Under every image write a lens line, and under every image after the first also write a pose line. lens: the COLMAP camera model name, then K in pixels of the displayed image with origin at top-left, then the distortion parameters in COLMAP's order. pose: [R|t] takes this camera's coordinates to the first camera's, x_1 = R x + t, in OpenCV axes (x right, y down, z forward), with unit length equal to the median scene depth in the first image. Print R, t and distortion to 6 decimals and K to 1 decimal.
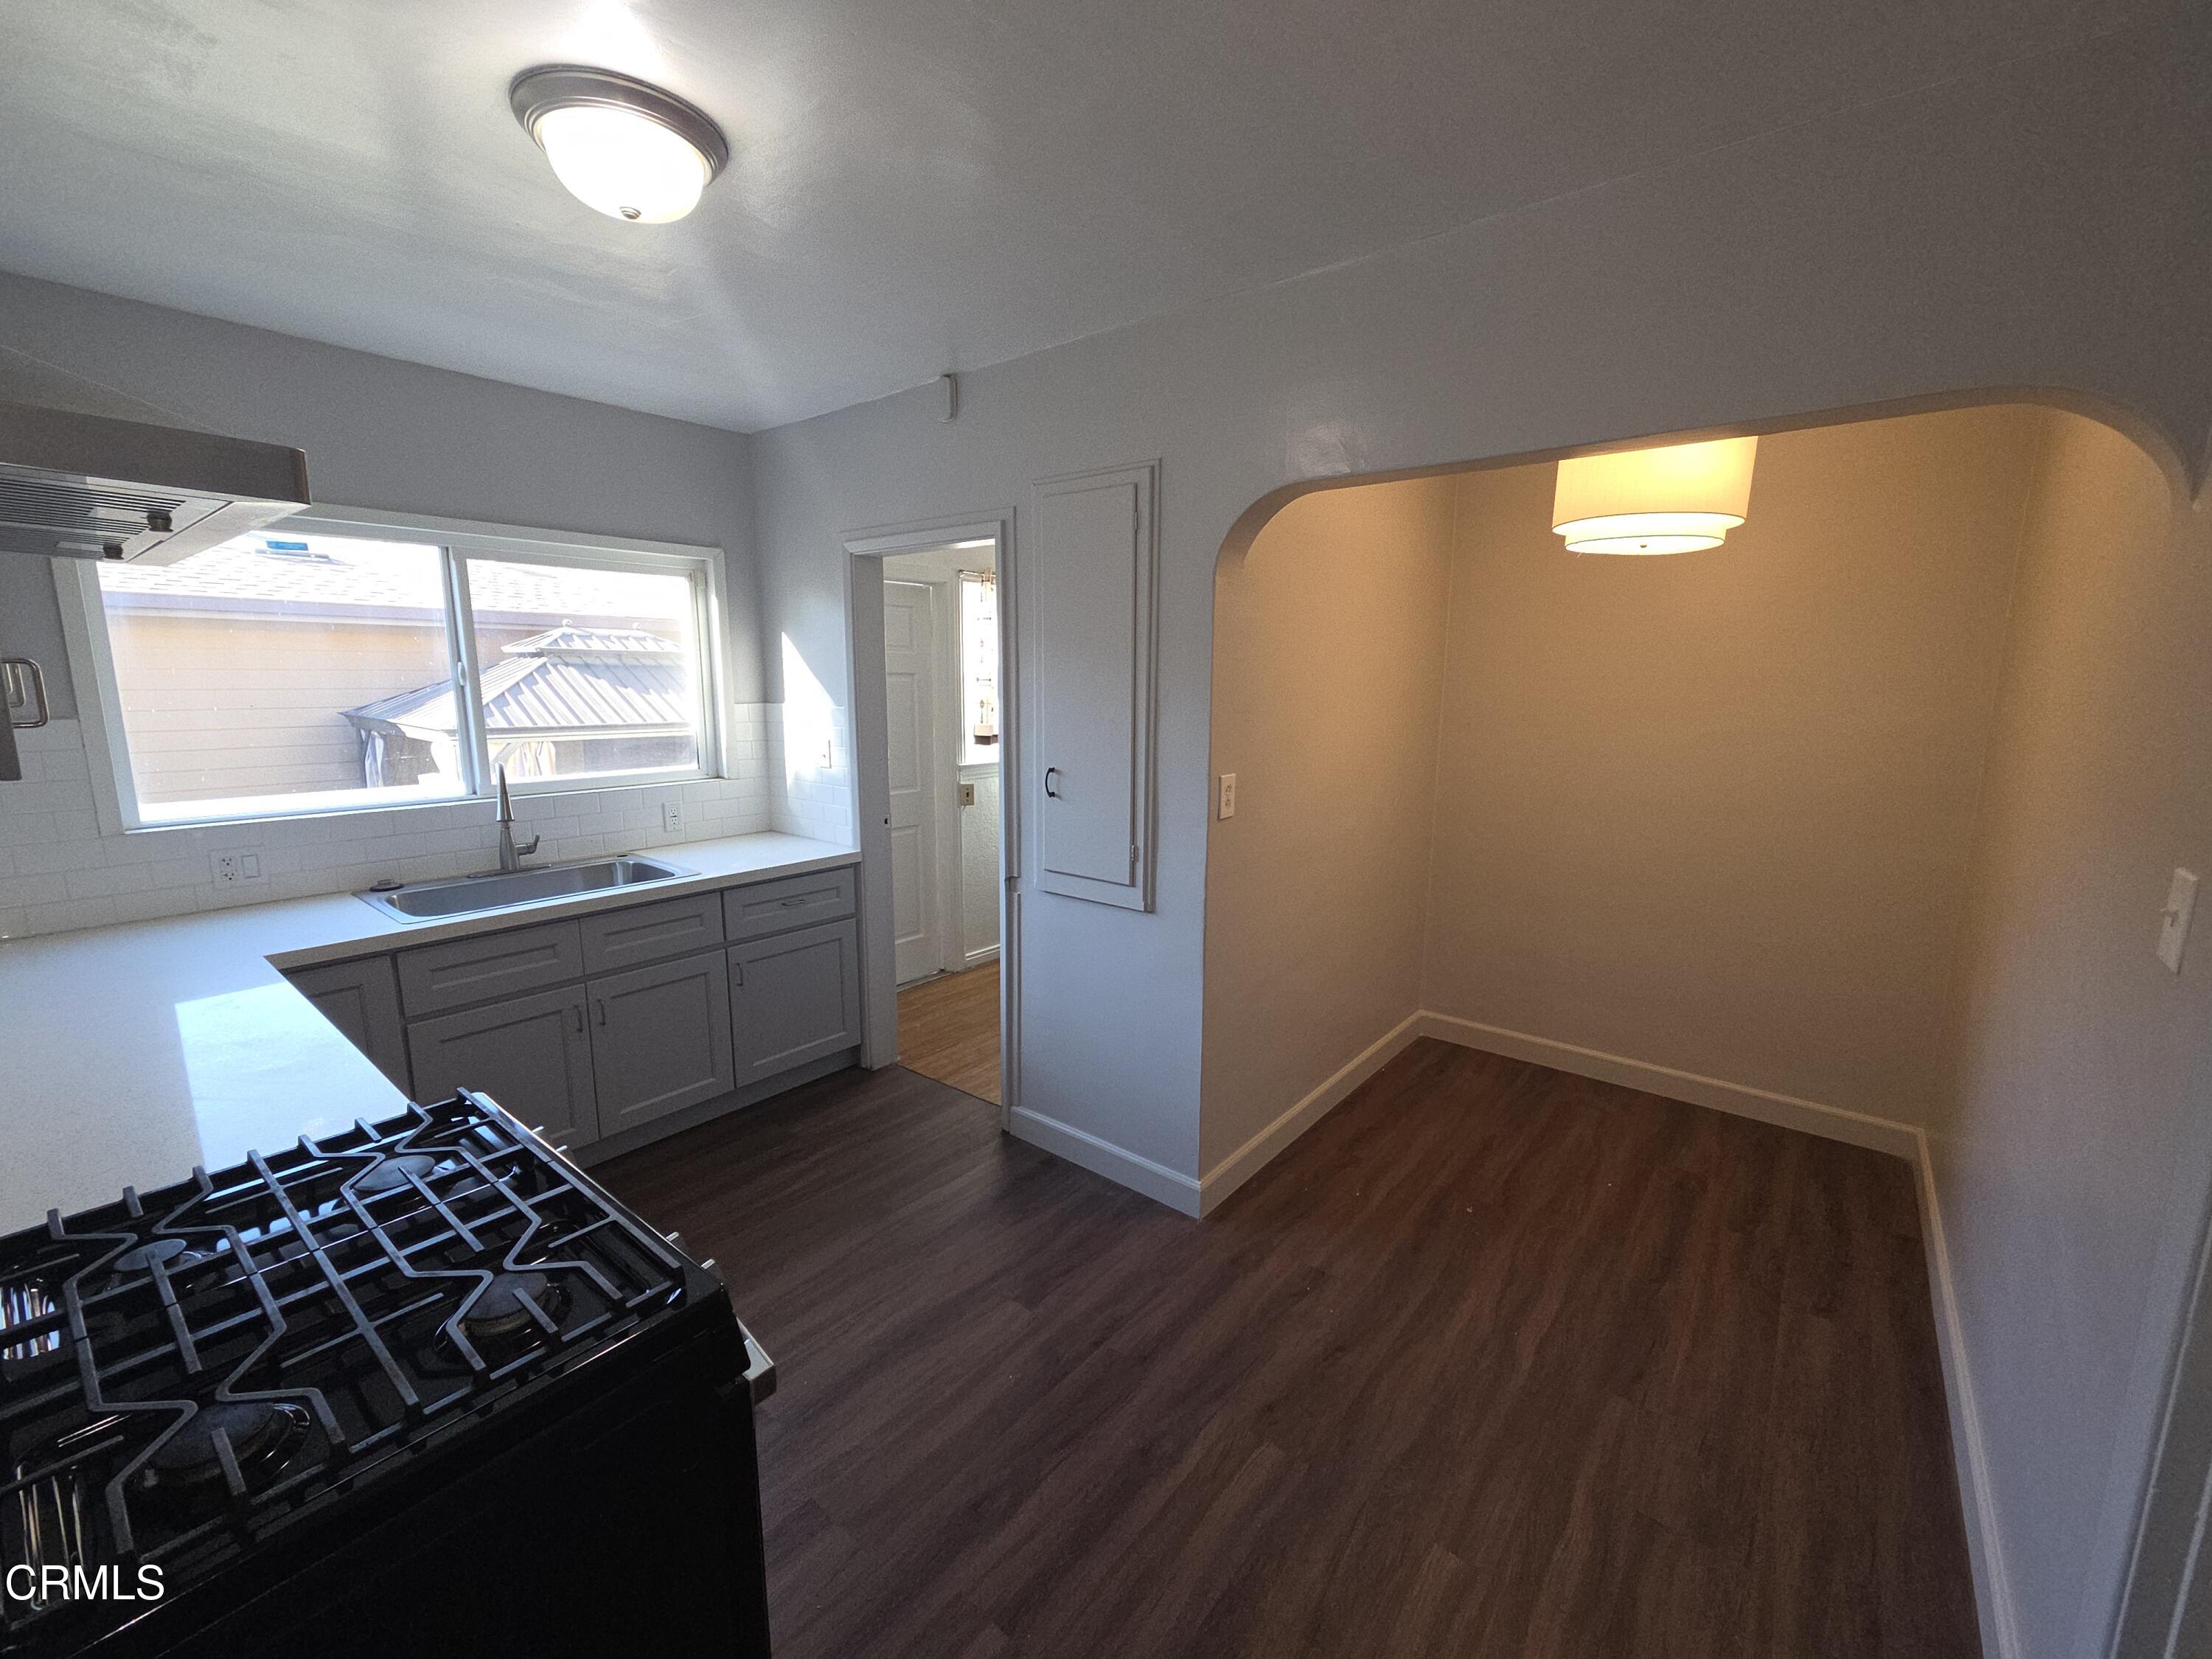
lens RADIAL K [[905.4, 0, 1111.1], [0, 905.4, 832.0], [0, 0, 1]] dist [0.001240, -0.000006]
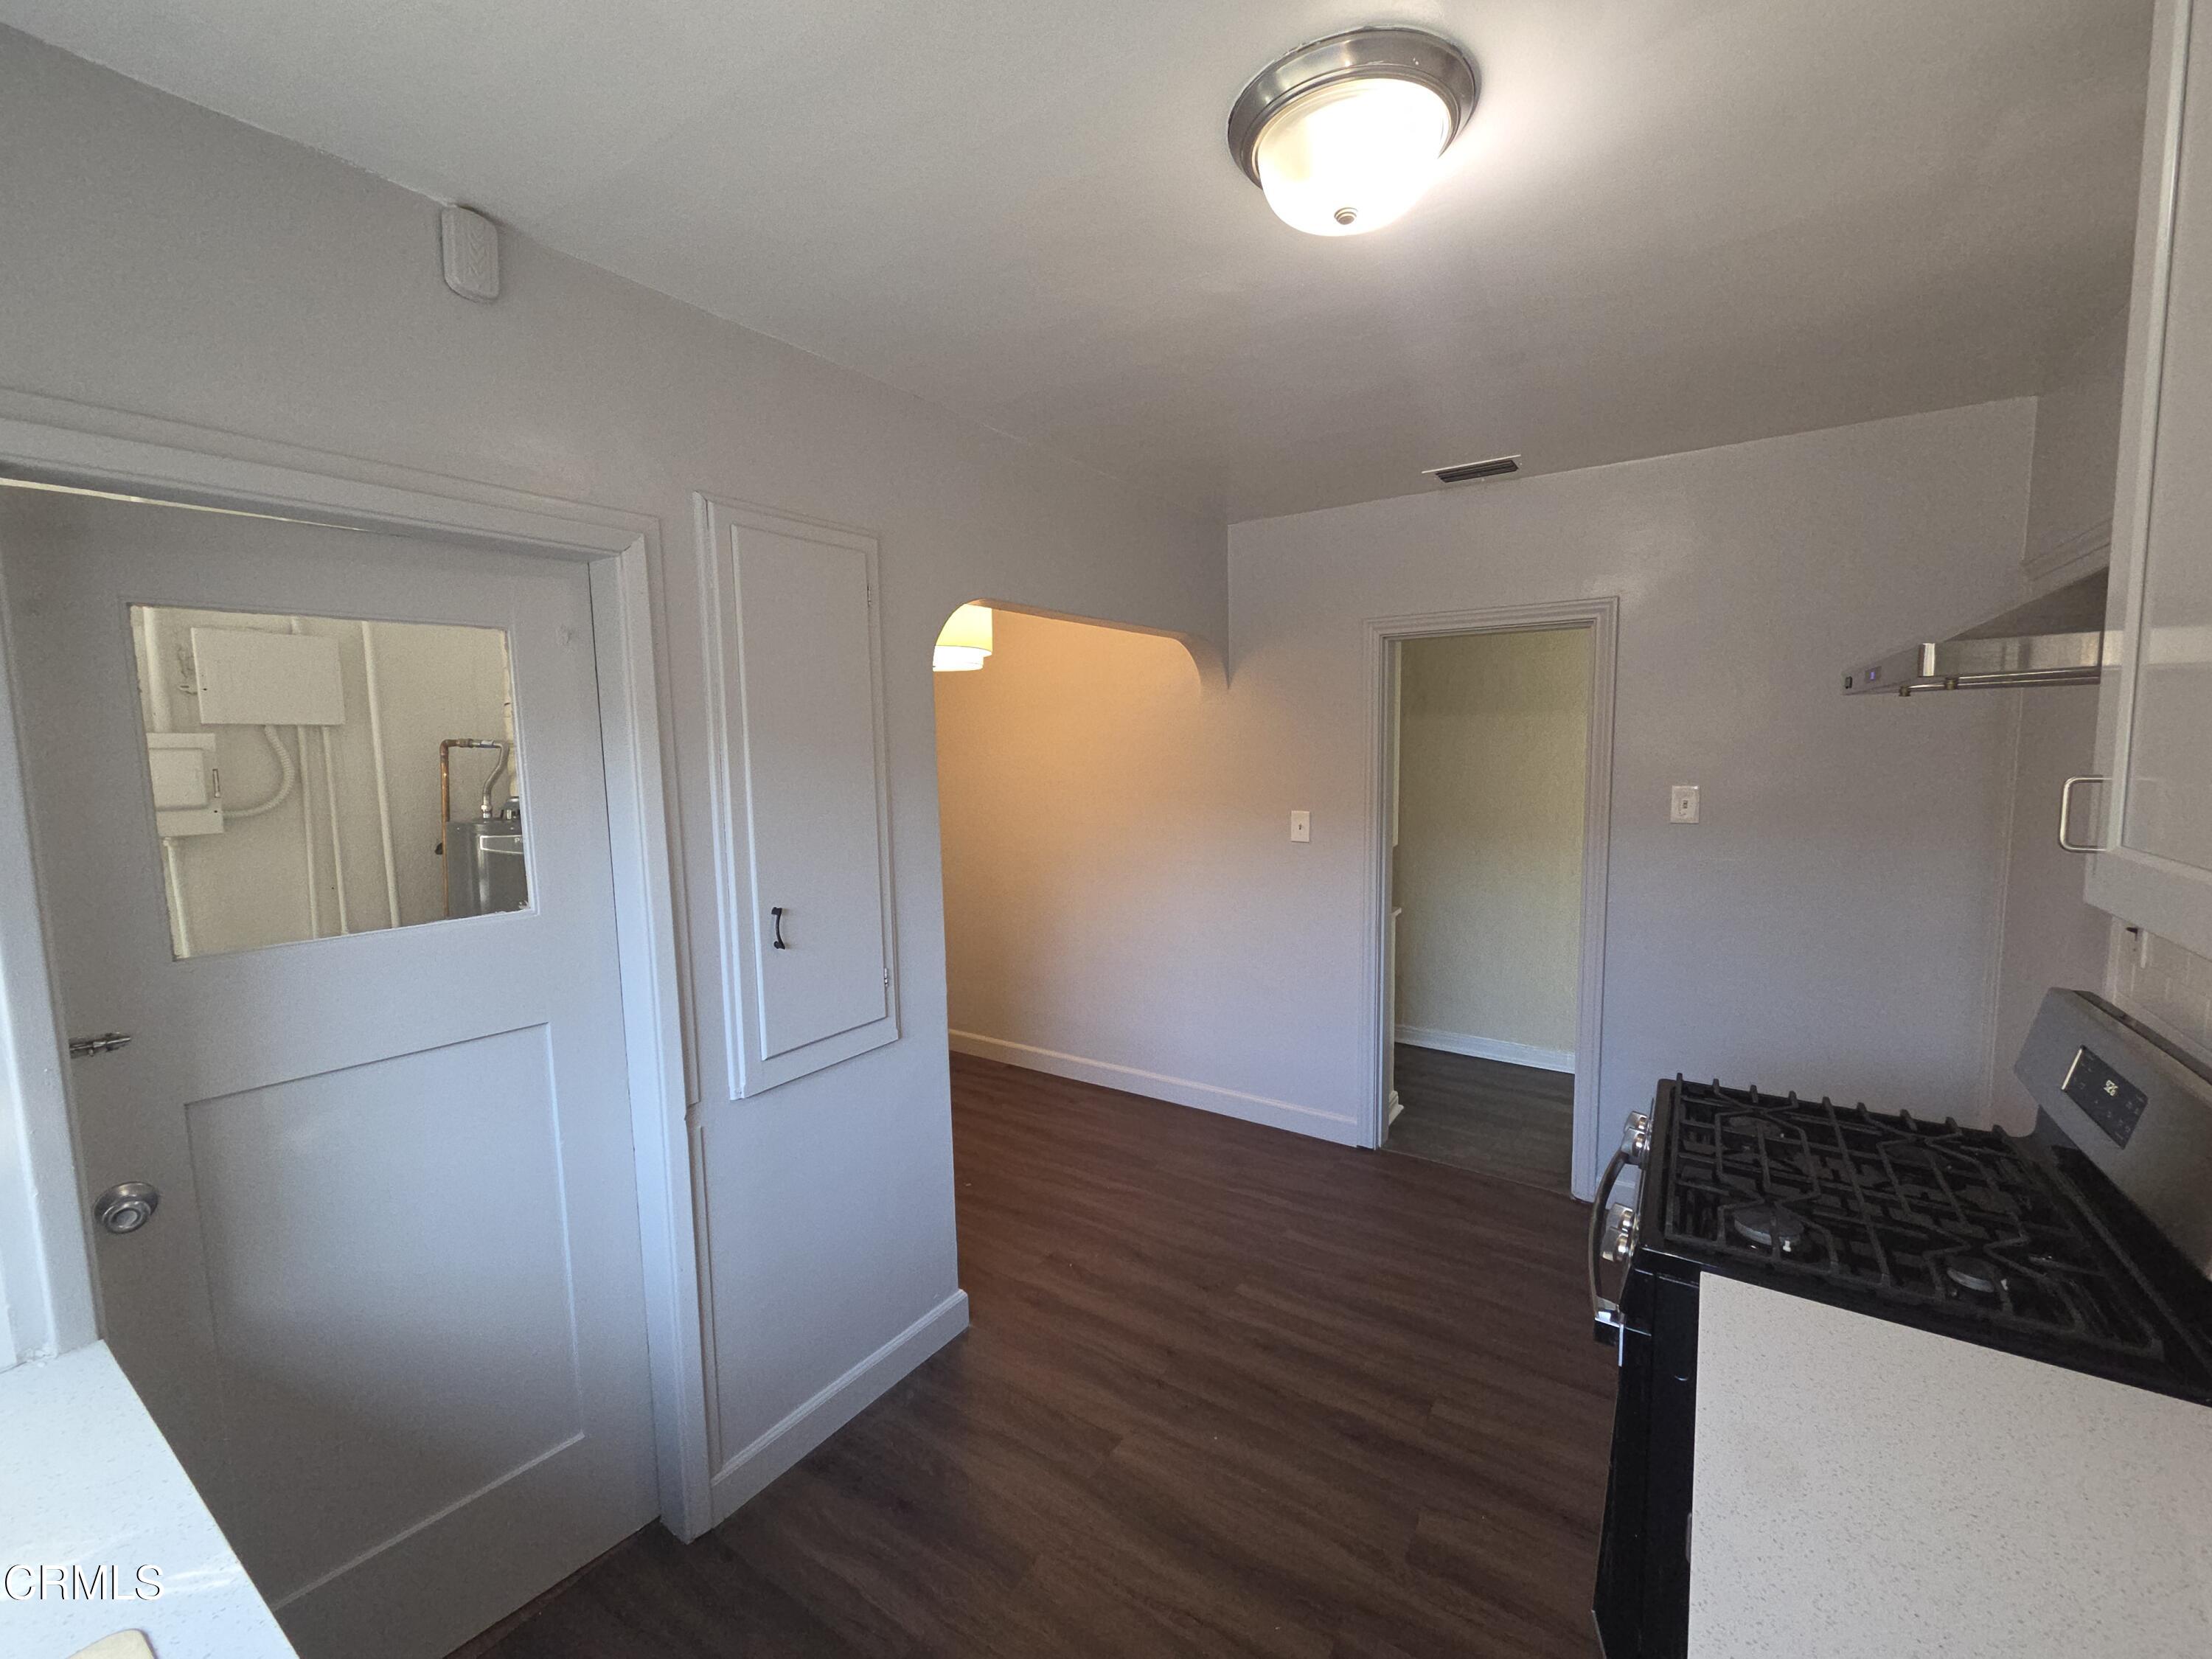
lens RADIAL K [[905.4, 0, 1111.1], [0, 905.4, 832.0], [0, 0, 1]] dist [0.001240, -0.000006]
pose [[-0.087979, -0.110786, 0.989942, -0.963789], [0.187069, 0.974277, 0.125658, -0.207720], [-0.978399, 0.196243, -0.064992, 0.962940]]
